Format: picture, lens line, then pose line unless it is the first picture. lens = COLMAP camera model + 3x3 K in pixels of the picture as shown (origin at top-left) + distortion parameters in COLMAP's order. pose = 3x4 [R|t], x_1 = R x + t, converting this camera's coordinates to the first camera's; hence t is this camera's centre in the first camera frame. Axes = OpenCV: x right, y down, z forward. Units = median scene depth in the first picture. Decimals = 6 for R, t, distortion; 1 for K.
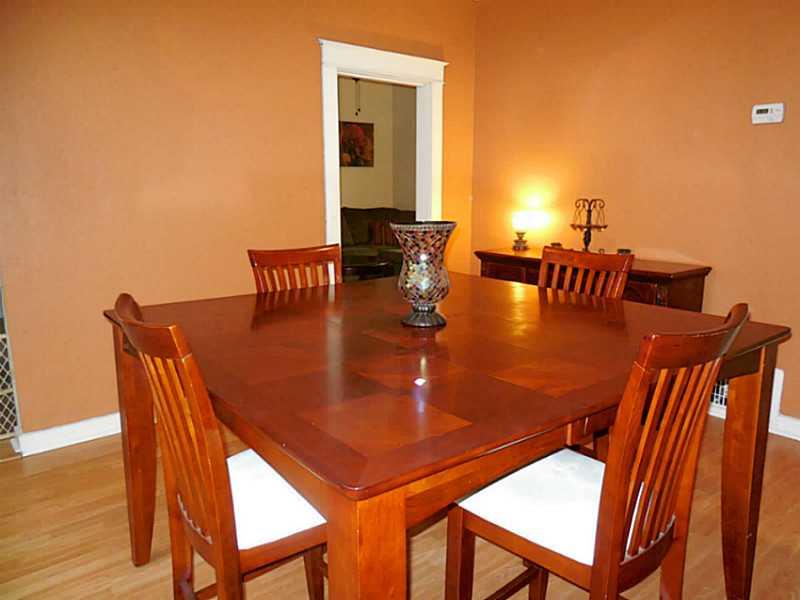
lens RADIAL K [[596.5, 0, 400.3], [0, 596.5, 300.1], [0, 0, 1]] dist [-0.000095, -0.002833]
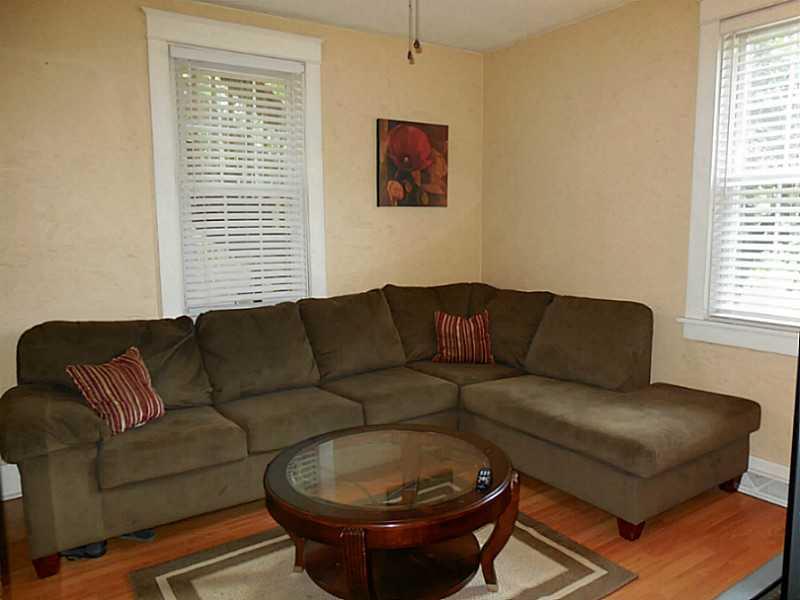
lens RADIAL K [[596.5, 0, 400.1], [0, 596.5, 299.1], [0, 0, 1]] dist [-0.000095, -0.002833]
pose [[0.994375, 0.011542, -0.105282, -0.030013], [-0.018375, 0.997770, -0.064162, -0.109649], [0.104307, 0.065735, 0.992370, 0.487834]]
